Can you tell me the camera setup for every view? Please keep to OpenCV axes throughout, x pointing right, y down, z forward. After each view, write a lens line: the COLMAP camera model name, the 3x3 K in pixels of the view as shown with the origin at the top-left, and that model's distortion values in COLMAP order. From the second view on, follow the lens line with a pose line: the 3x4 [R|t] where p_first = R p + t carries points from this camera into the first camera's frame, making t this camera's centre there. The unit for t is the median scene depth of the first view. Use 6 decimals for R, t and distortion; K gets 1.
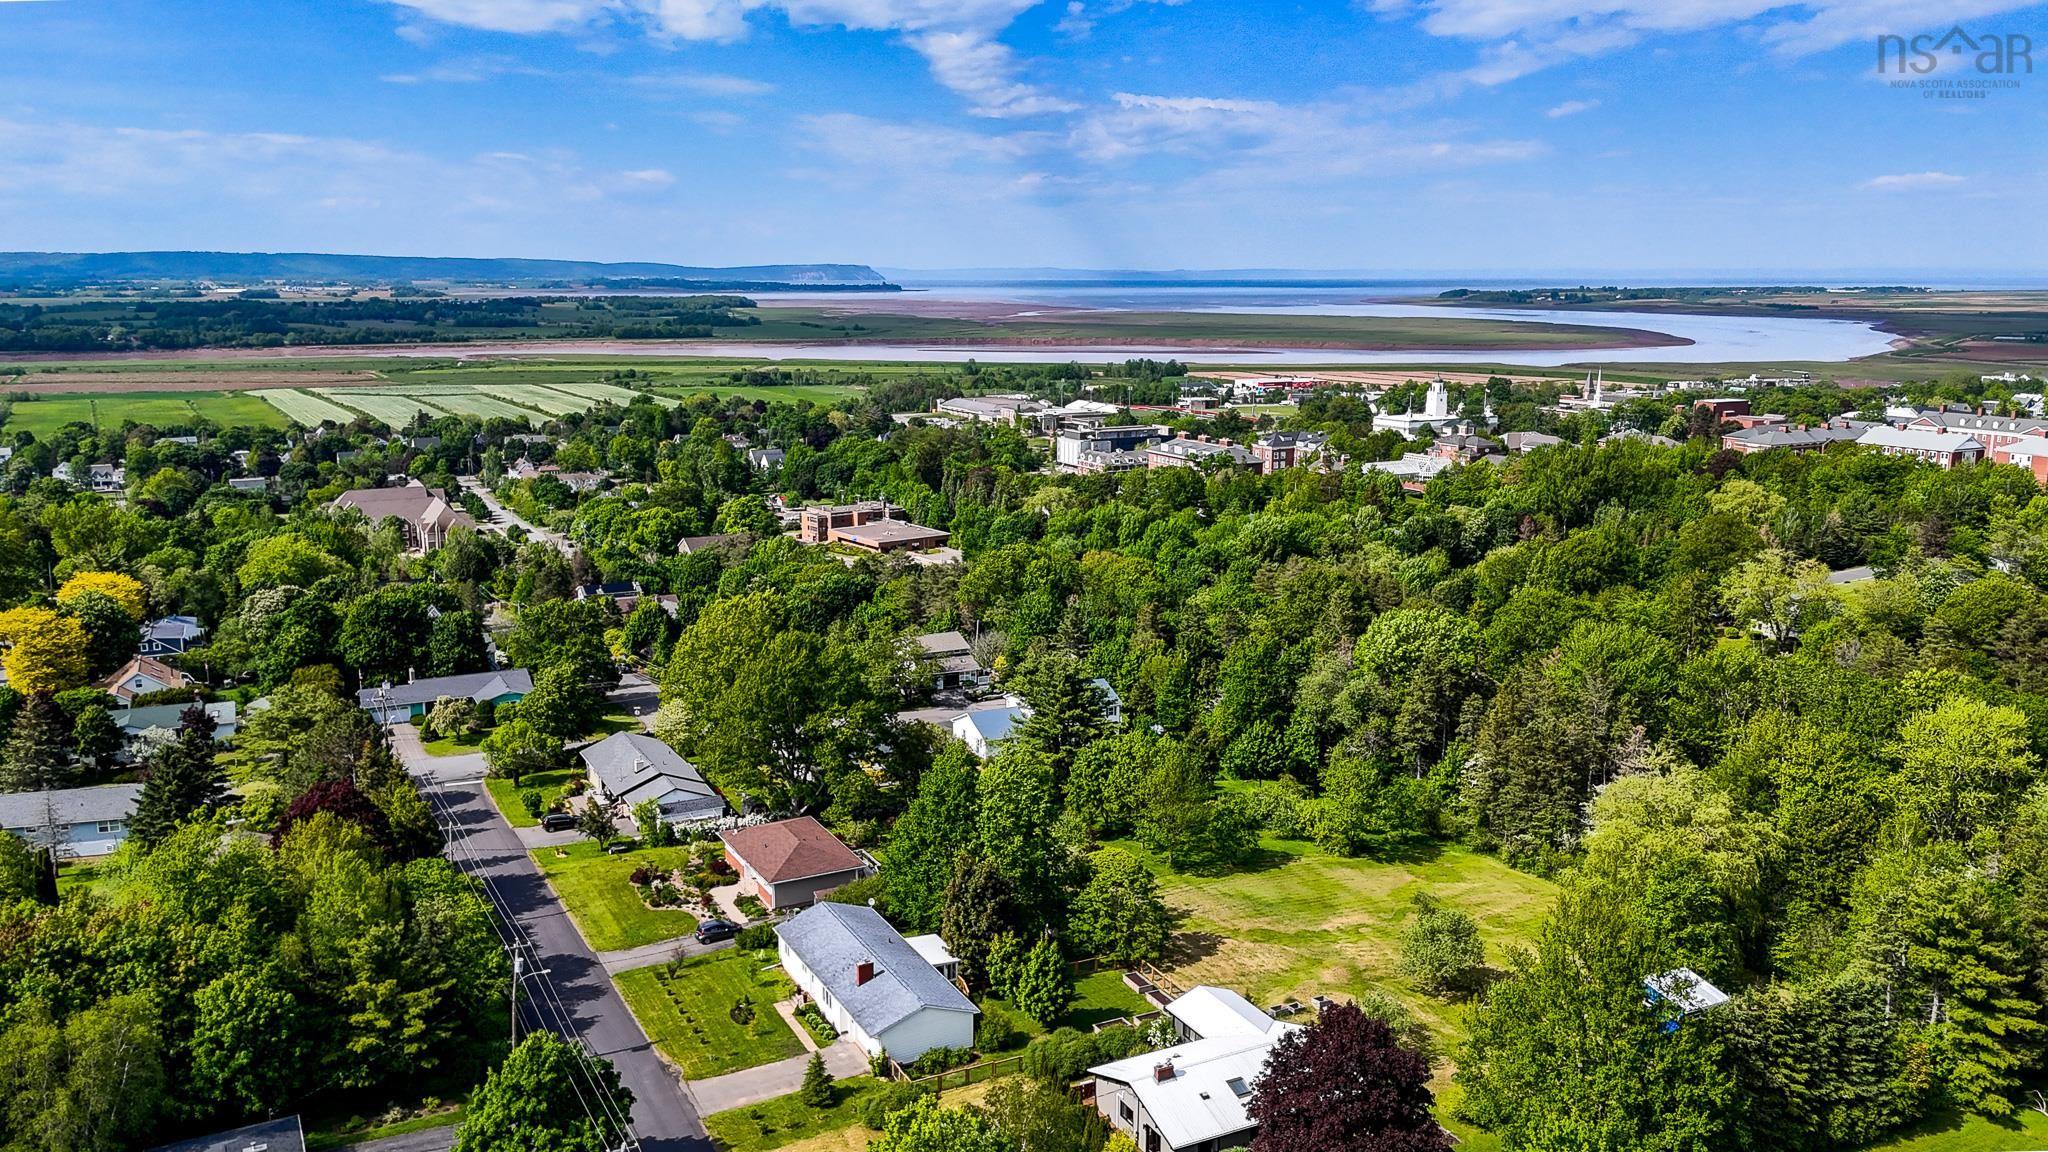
lens RADIAL K [[1562.1, 0, 1024.0], [0, 1562.1, 576.0], [0, 0, 1]] dist [0.213245, -0.557035]
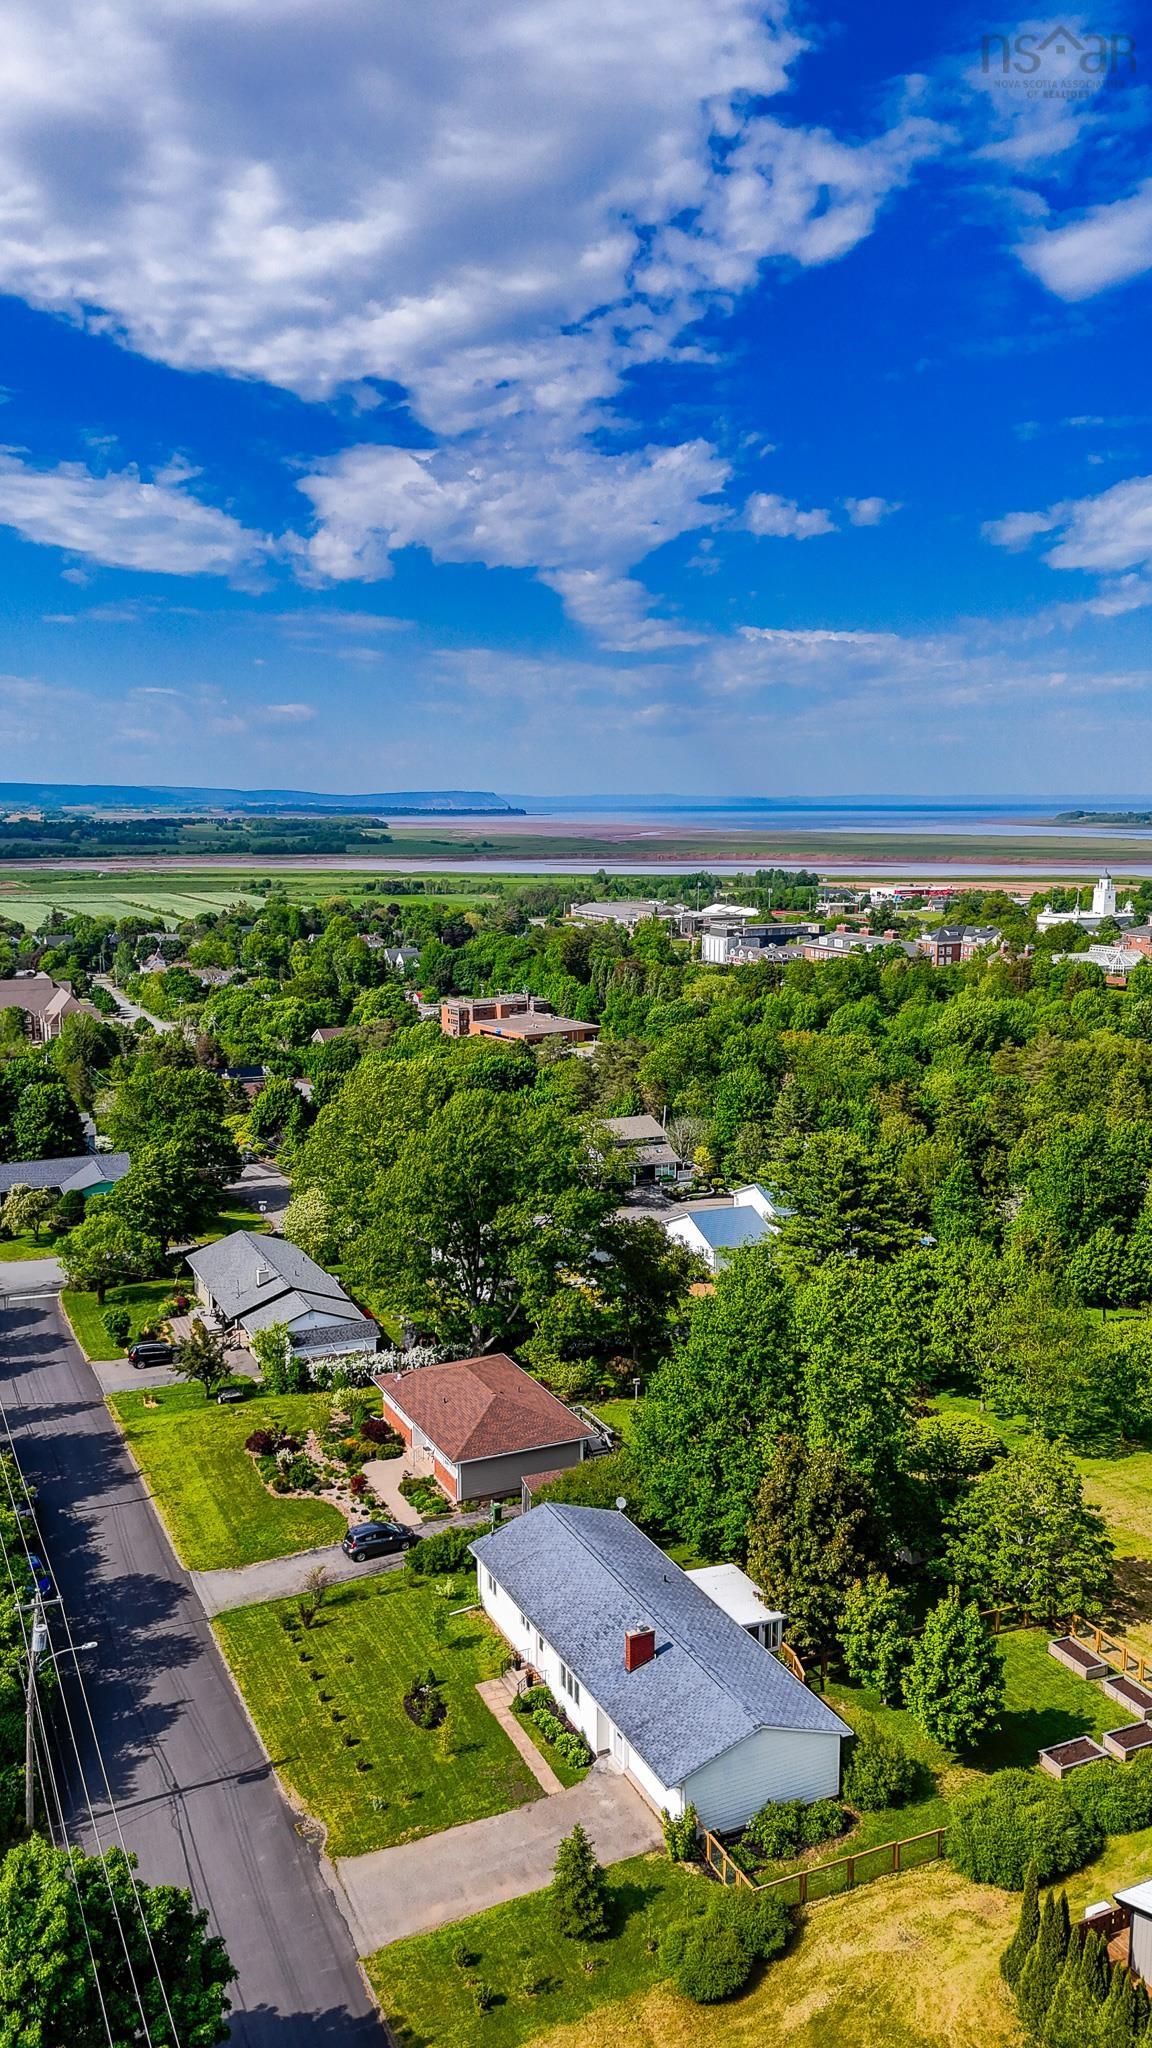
lens RADIAL K [[1467.5, 0, 576.0], [0, 1467.5, 1024.0], [0, 0, 1]] dist [0.108753, -0.136890]
pose [[0.999348, 0.005404, -0.035704, -0.069845], [-0.007191, 0.998718, -0.050113, 0.034077], [0.035387, 0.050337, 0.998105, 0.296087]]
